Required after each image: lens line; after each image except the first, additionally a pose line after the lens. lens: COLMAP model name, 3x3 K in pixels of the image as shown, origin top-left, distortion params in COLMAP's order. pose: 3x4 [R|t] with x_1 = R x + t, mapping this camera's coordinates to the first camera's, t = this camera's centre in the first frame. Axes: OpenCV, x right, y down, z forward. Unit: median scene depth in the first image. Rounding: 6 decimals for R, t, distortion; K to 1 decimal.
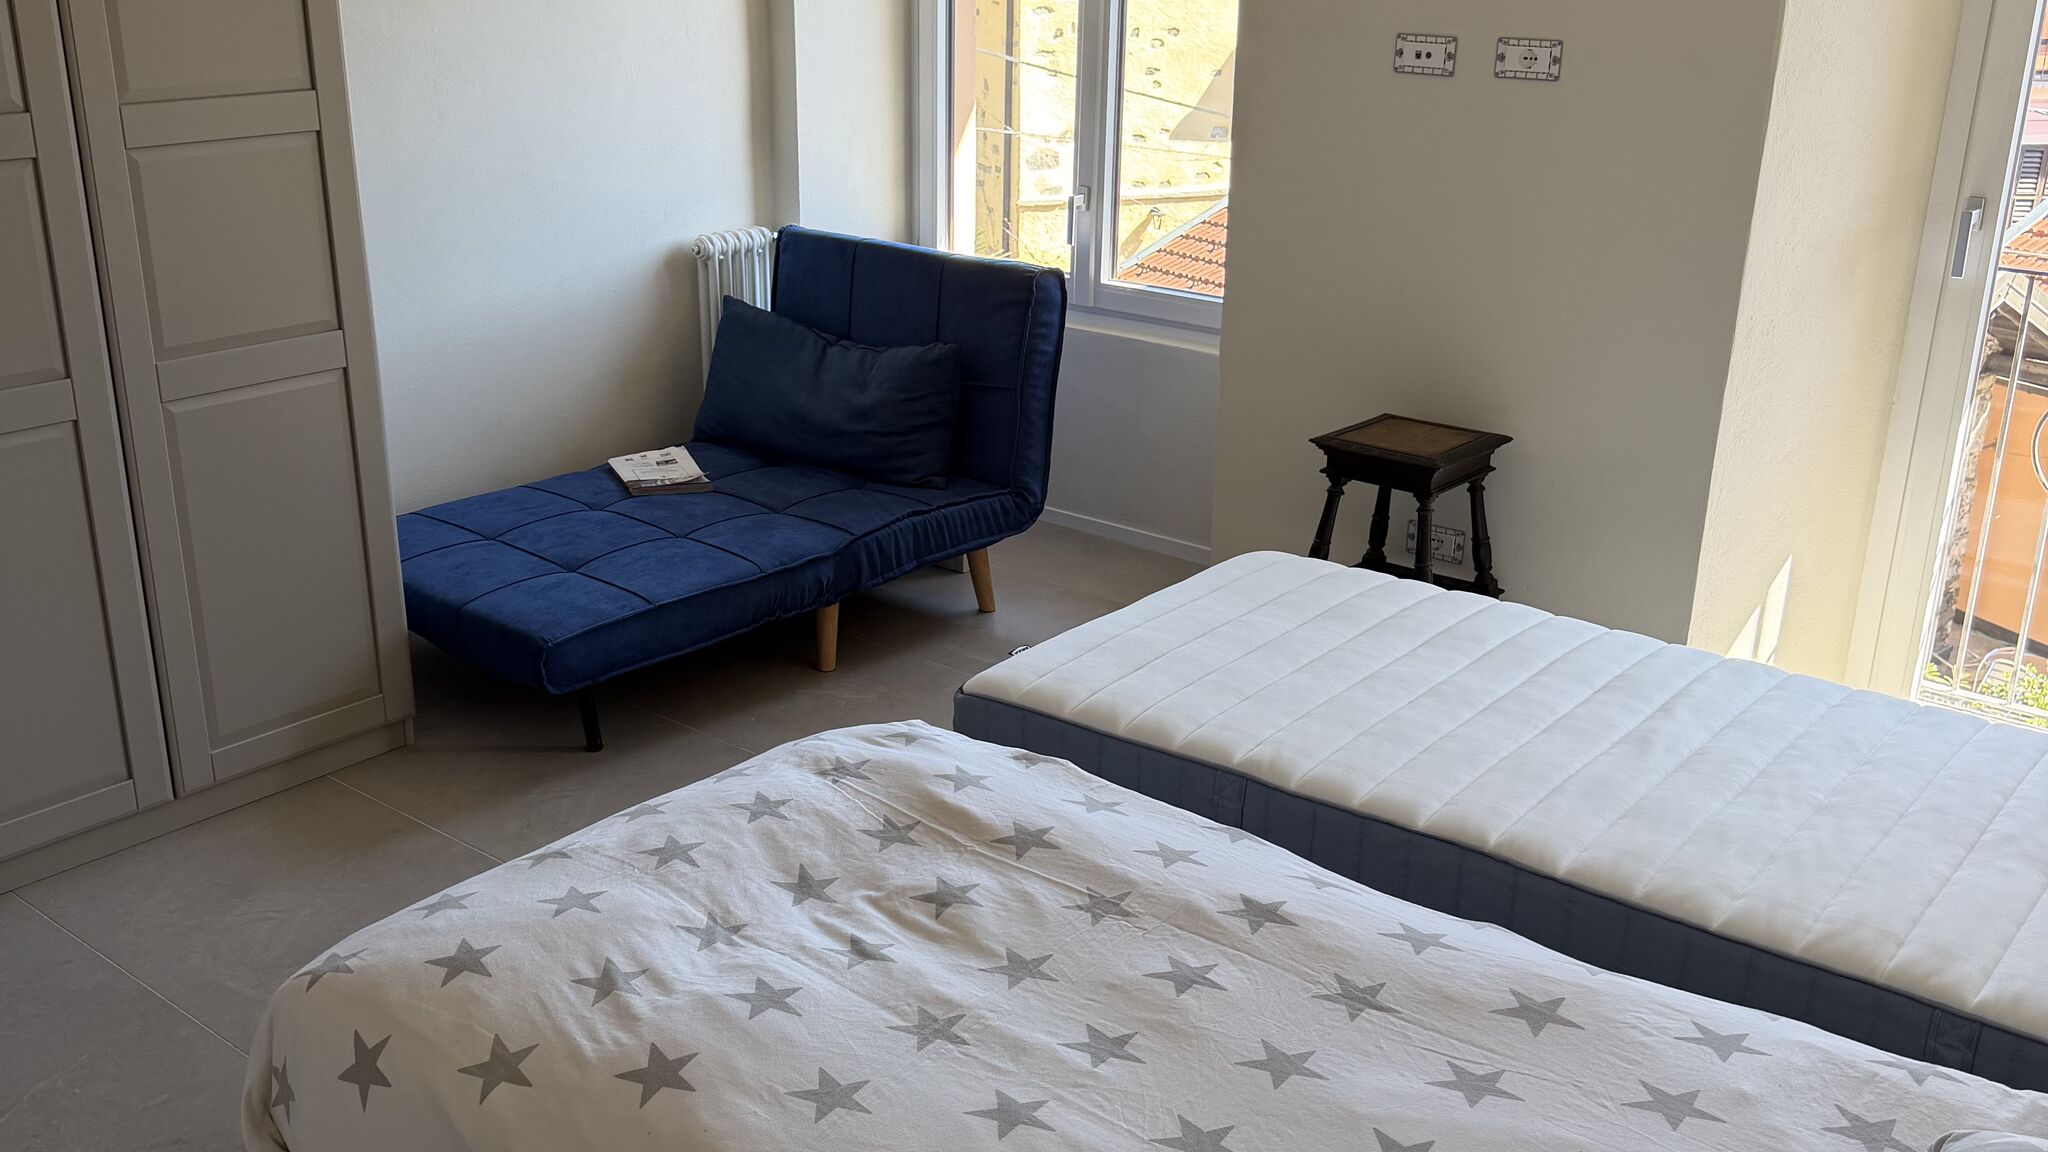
lens RADIAL K [[1881.1, 0, 1047.2], [0, 1881.1, 583.4], [0, 0, 1]] dist [0.133659, -0.215079]
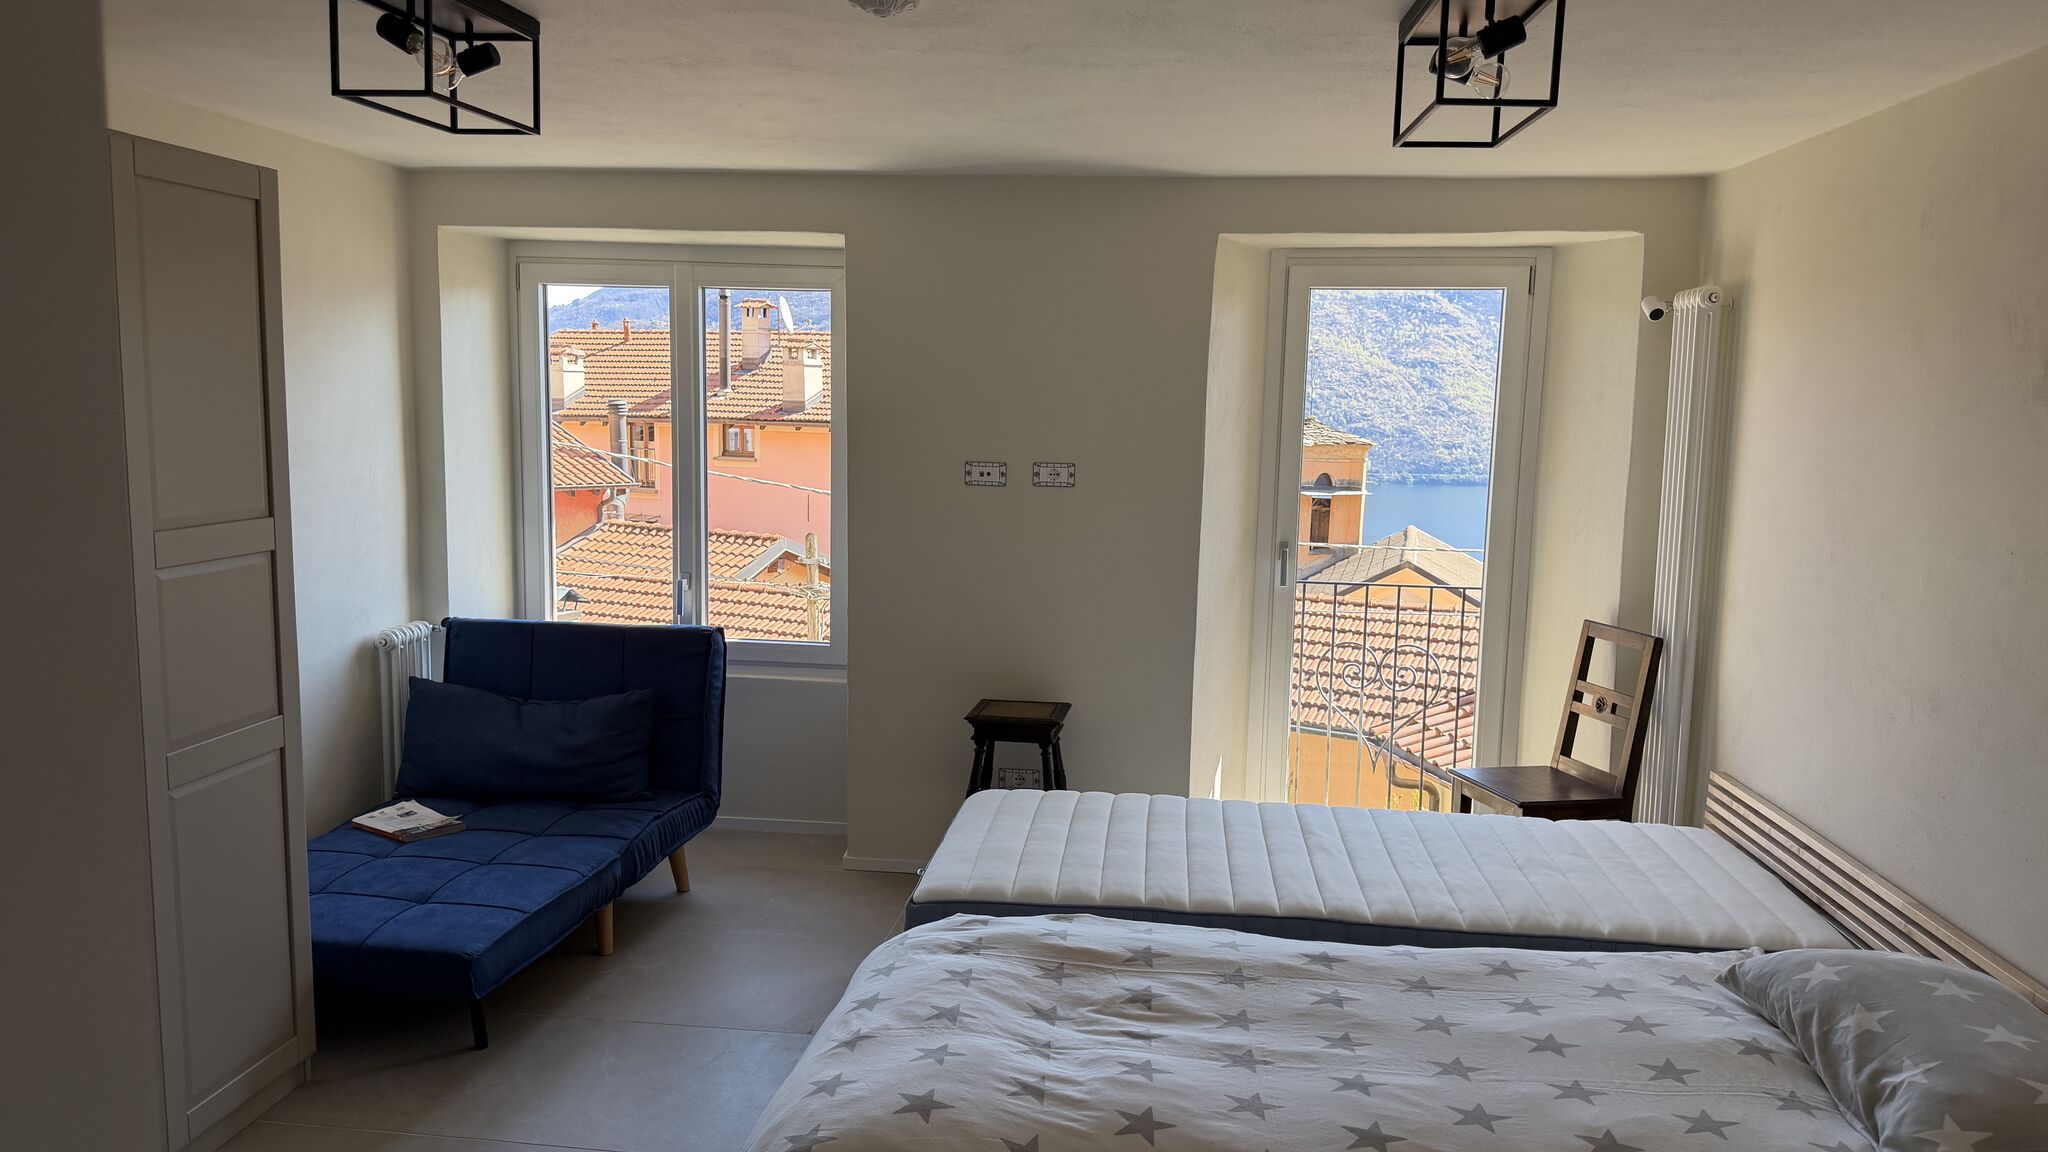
lens RADIAL K [[1409.2, 0, 1015.8], [0, 1409.2, 592.7], [0, 0, 1]] dist [0.161124, -0.323351]
pose [[0.846935, -0.064973, 0.527712, -0.413715], [0.170883, 0.973112, -0.154442, 0.006775], [-0.503488, 0.220979, 0.835265, 0.020451]]
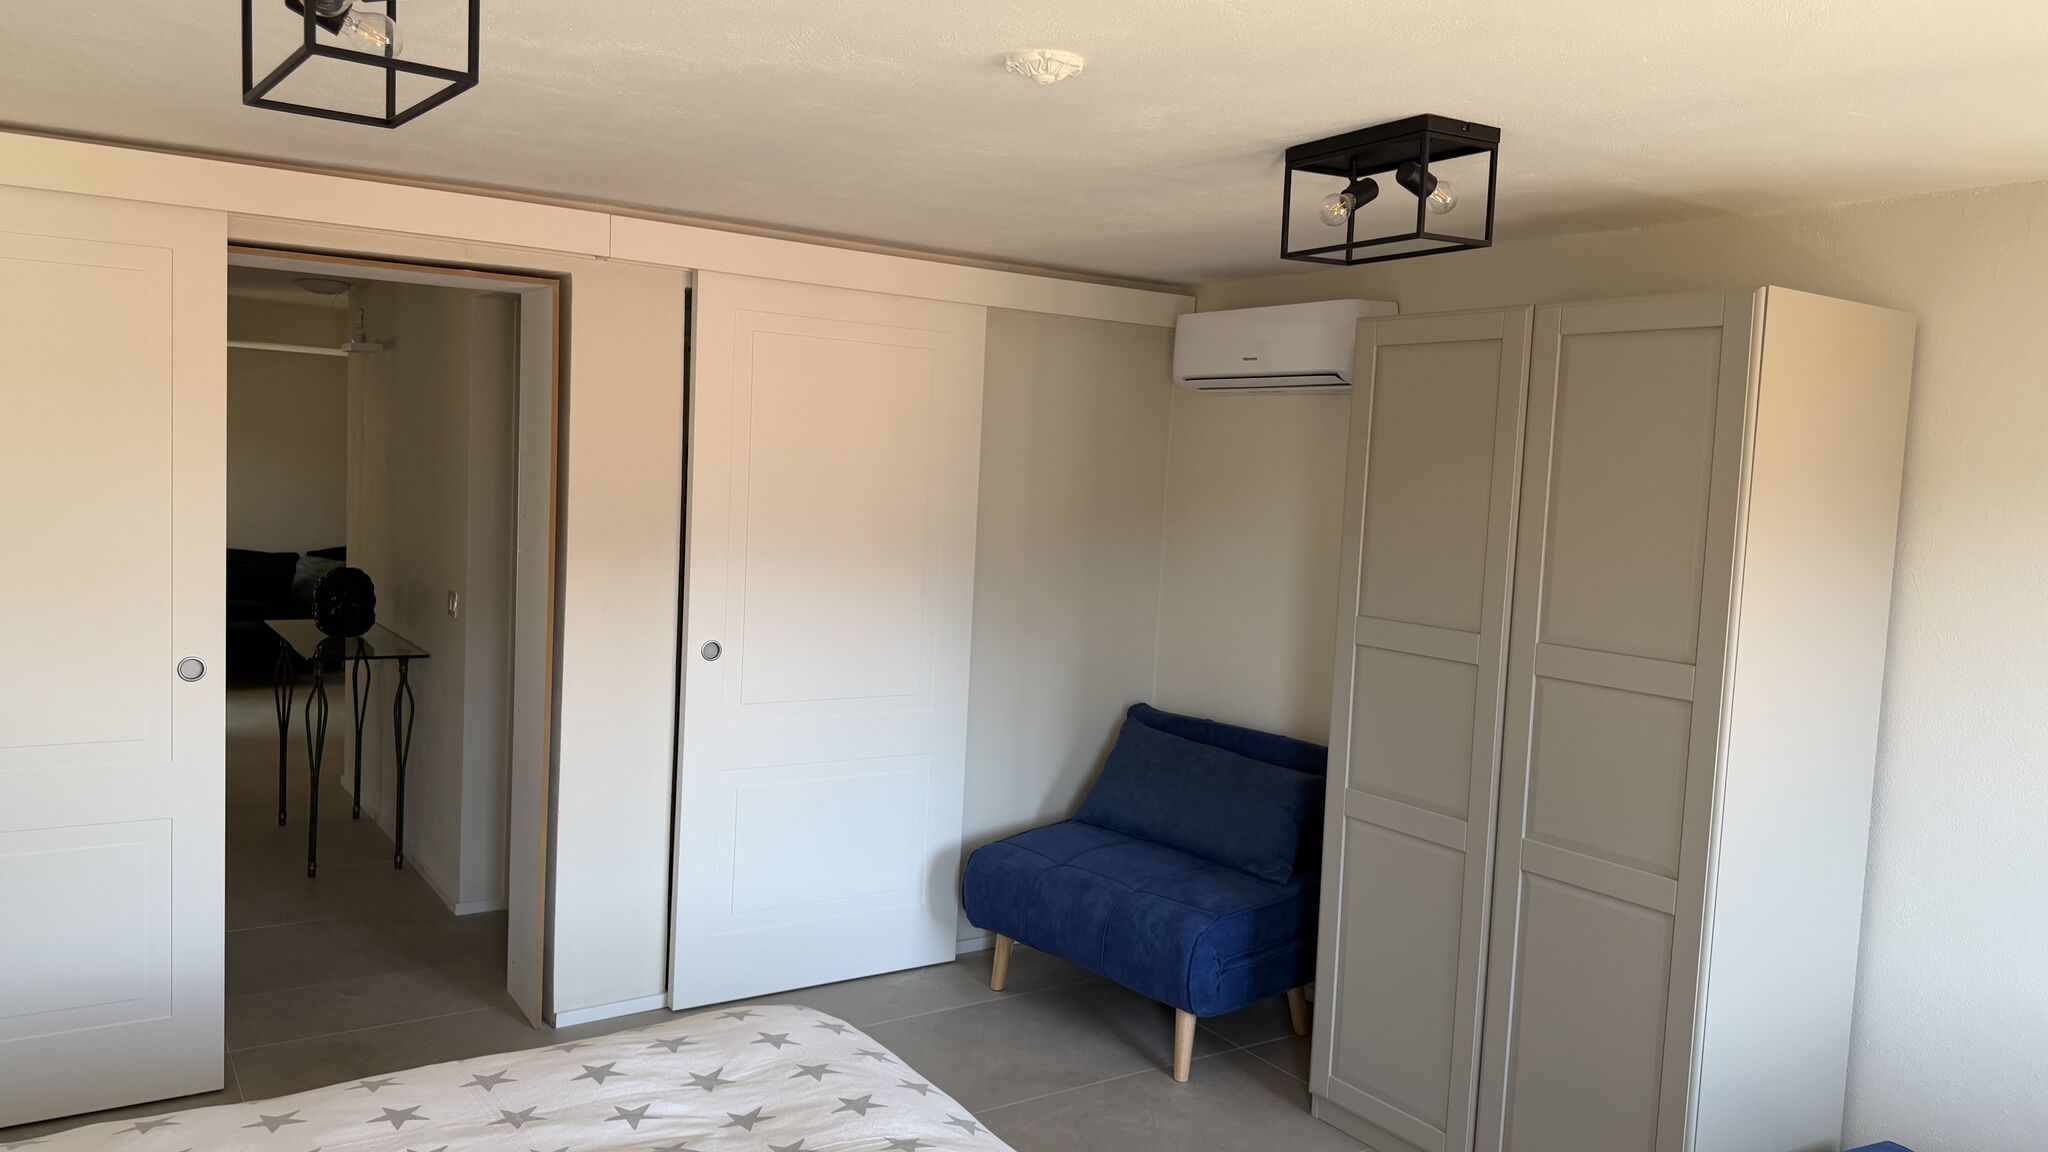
lens RADIAL K [[1433.5, 0, 999.3], [0, 1433.5, 554.9], [0, 0, 1]] dist [0.172235, -0.346379]
pose [[-0.299613, 0.039026, -0.953262, 0.490295], [-0.367389, 0.917392, 0.153029, -0.268693], [0.880487, 0.396067, -0.260525, 0.758320]]
